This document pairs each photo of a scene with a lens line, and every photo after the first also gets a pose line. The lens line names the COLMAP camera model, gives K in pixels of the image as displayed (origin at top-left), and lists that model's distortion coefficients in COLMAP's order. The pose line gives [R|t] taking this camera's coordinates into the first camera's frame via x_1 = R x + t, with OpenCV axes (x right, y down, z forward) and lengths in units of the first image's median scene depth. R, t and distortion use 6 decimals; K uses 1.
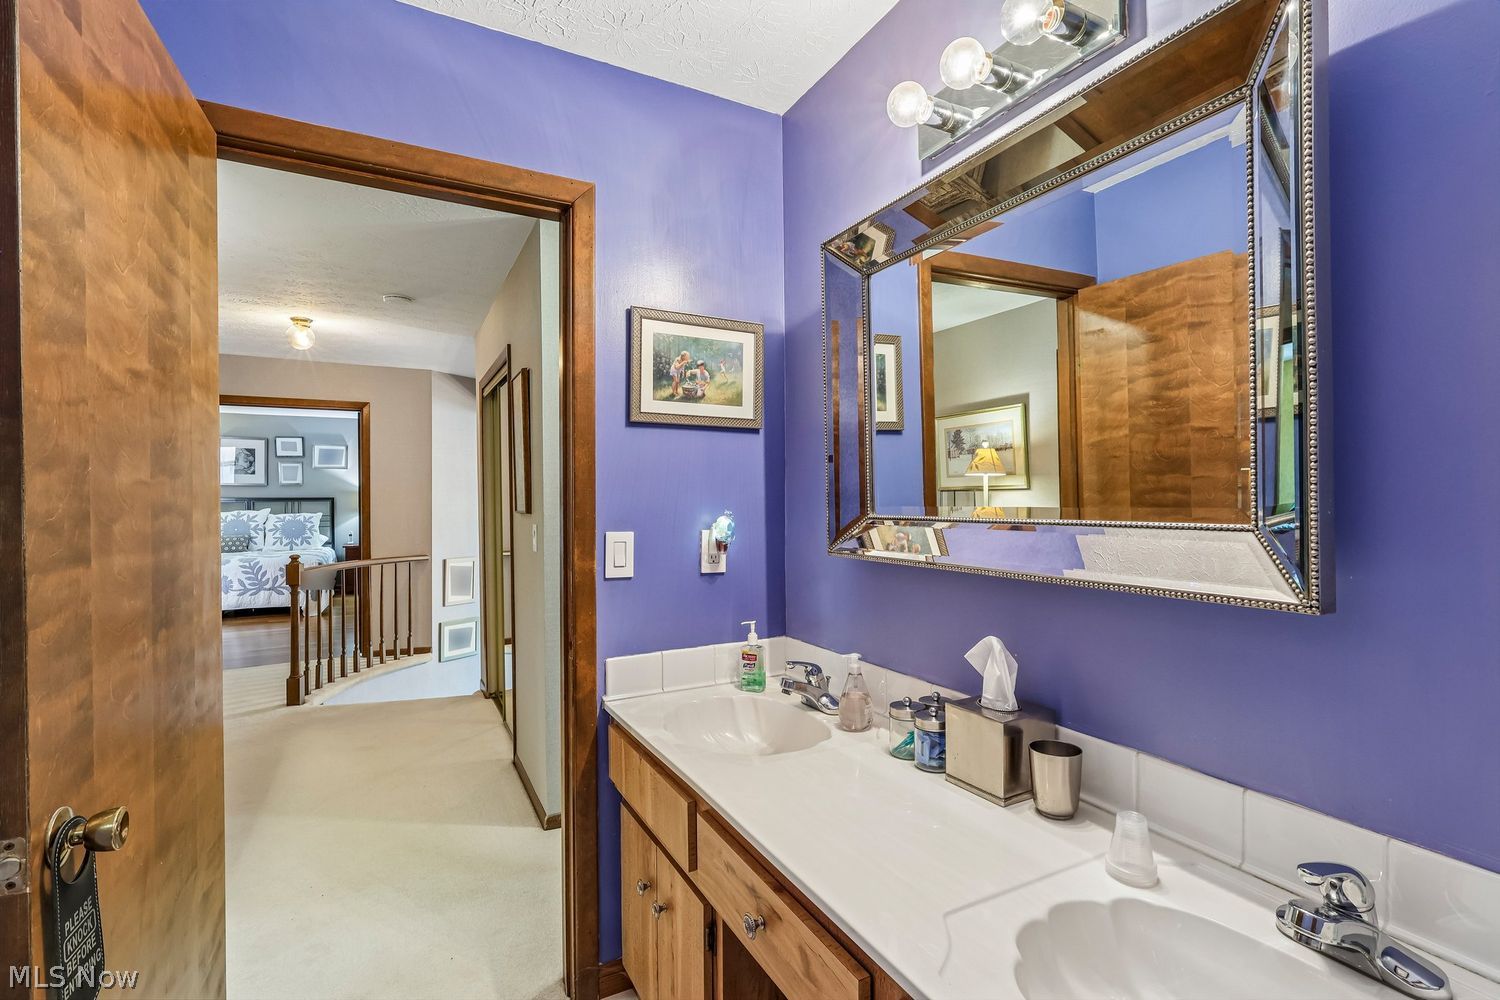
lens RADIAL K [[692.0, 0, 755.4], [0, 692.0, 495.2], [0, 0, 1]] dist [-0.000929, -0.000051]
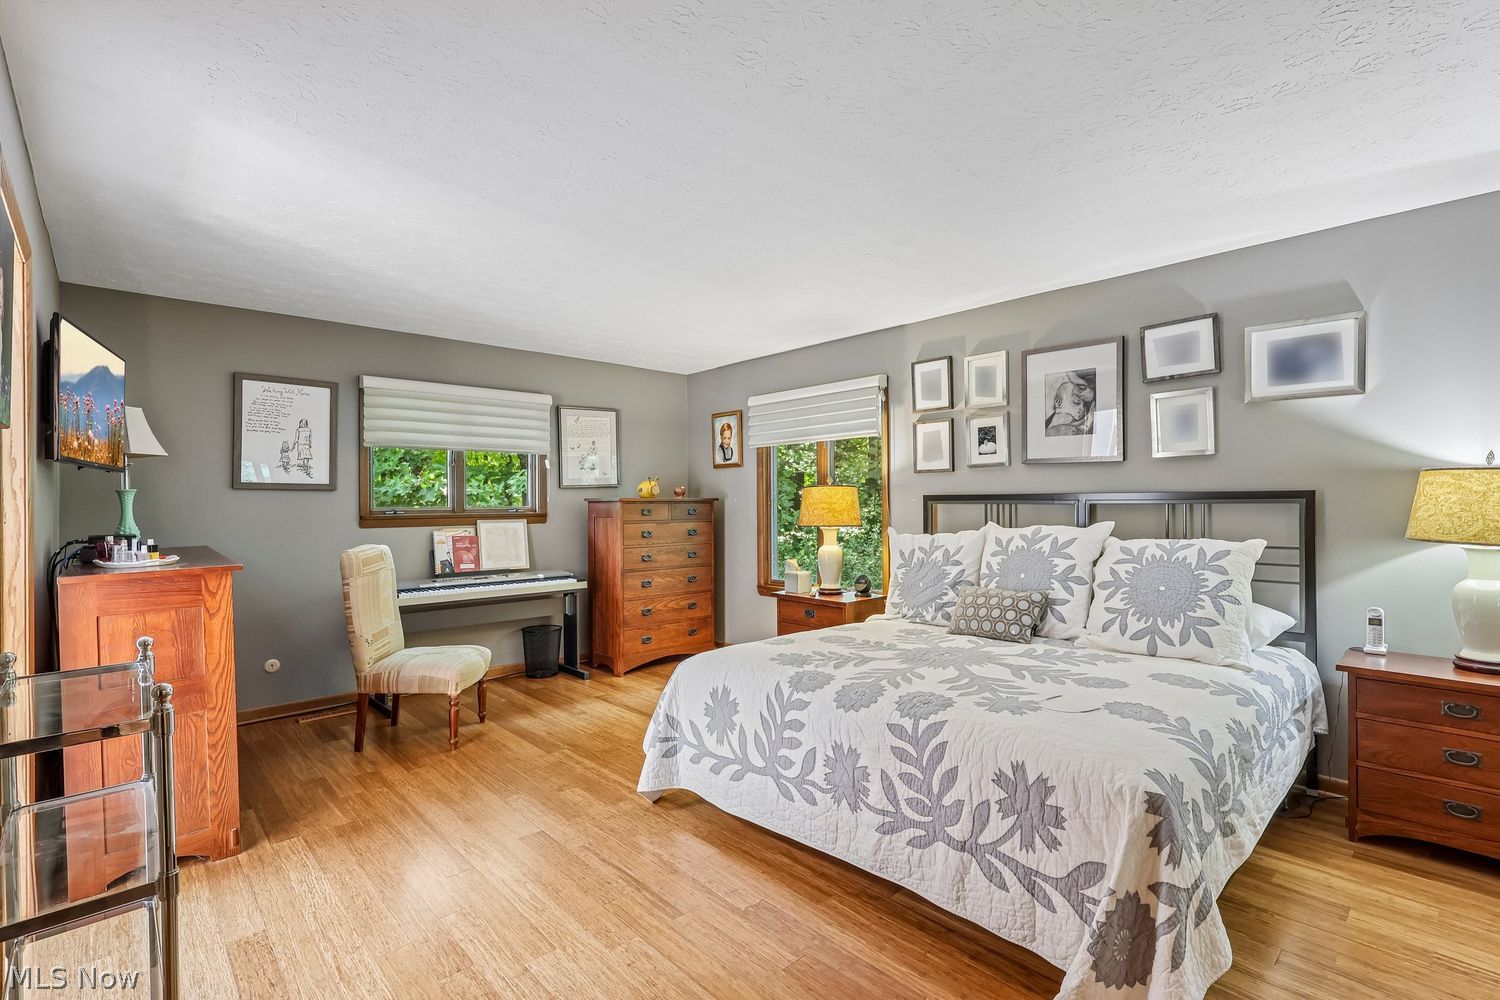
lens RADIAL K [[692.0, 0, 755.3], [0, 692.0, 502.3], [0, 0, 1]] dist [-0.000929, -0.000051]
pose [[0.259228, -0.000176, -0.965816, -0.411478], [0.004081, 0.999991, 0.000914, 0.008031], [0.965808, -0.004178, 0.259226, 0.743161]]
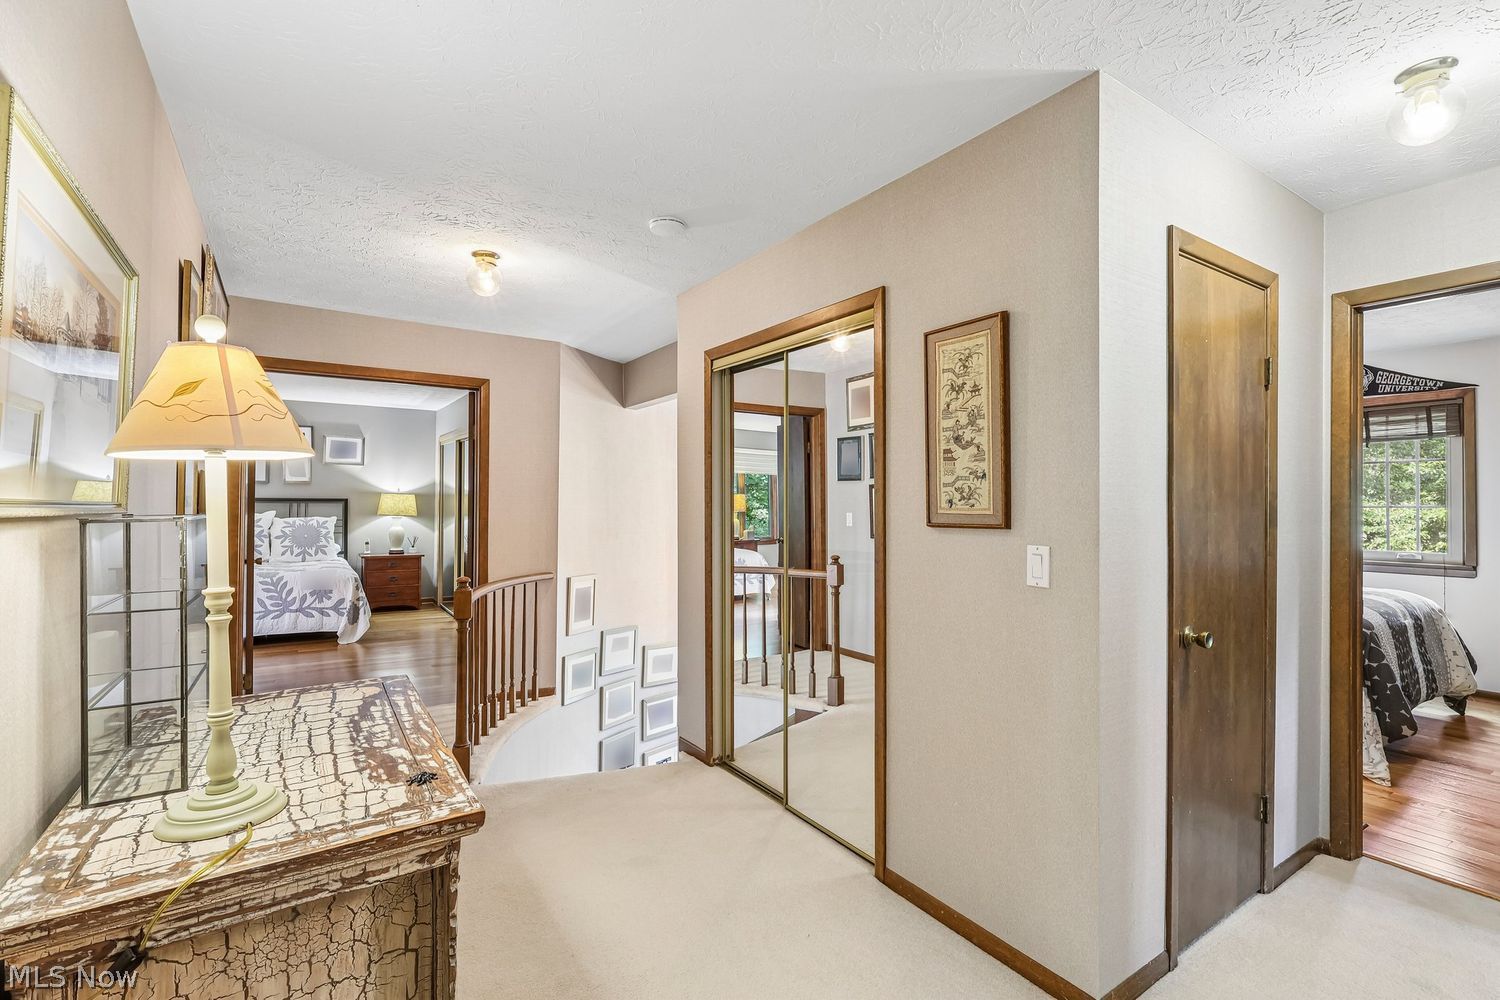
lens RADIAL K [[692.0, 0, 756.7], [0, 692.0, 498.6], [0, 0, 1]] dist [-0.000929, -0.000051]
pose [[0.995257, 0.012300, 0.096501, -0.210157], [-0.011967, 0.999920, -0.004034, 0.000764], [-0.096543, 0.002860, 0.995325, 0.118680]]
